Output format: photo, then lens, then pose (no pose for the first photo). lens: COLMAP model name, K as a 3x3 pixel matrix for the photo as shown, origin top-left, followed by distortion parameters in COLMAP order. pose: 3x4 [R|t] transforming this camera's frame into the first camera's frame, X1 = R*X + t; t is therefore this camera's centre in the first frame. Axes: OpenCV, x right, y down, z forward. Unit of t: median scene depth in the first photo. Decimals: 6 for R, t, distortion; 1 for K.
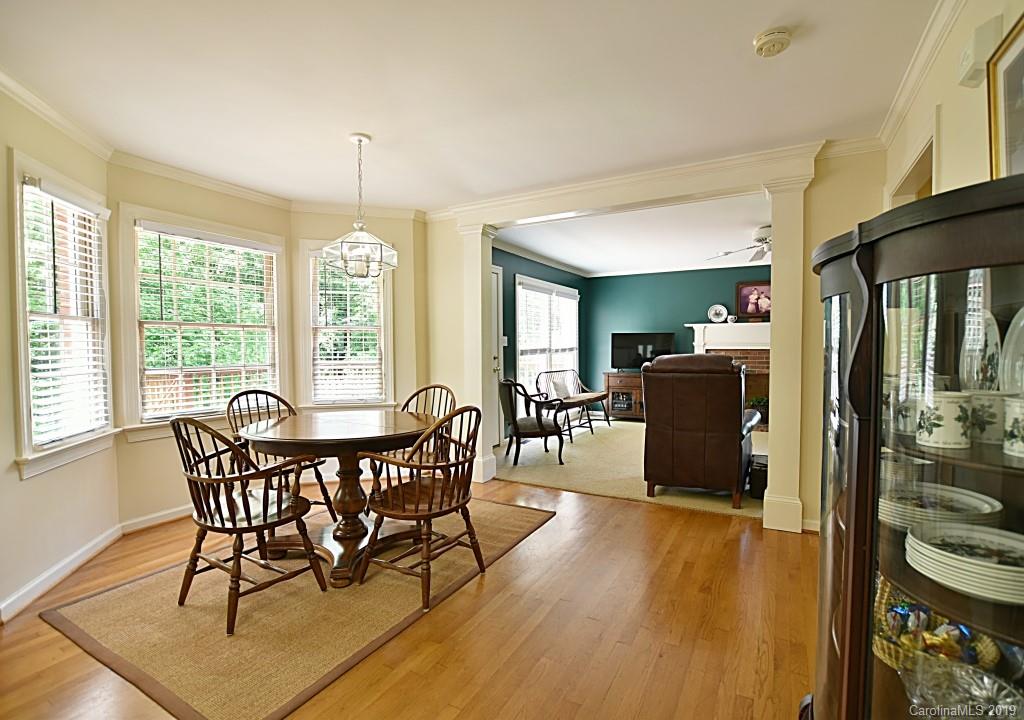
lens RADIAL K [[474.6, 0, 514.0], [0, 474.6, 362.5], [0, 0, 1]] dist [-0.029693, 0.003348]
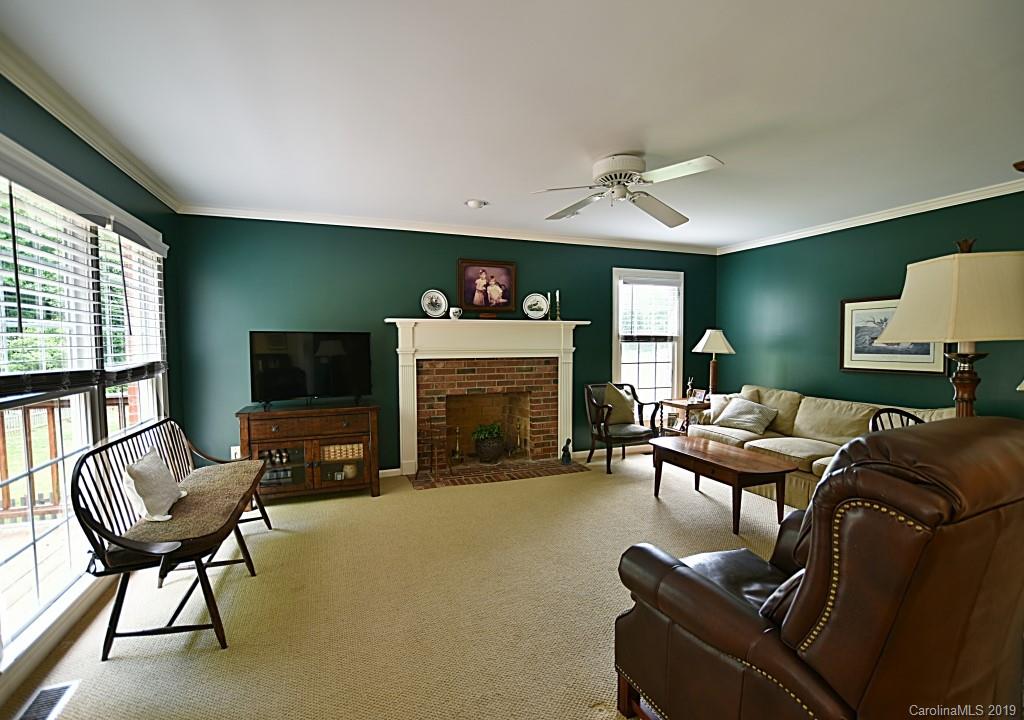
lens RADIAL K [[474.6, 0, 514.4], [0, 474.6, 362.5], [0, 0, 1]] dist [-0.029693, 0.003348]
pose [[0.622826, -0.036549, 0.781507, -0.006314], [0.024256, 0.999330, 0.027405, -0.038991], [-0.781985, 0.001887, 0.623295, 0.521182]]
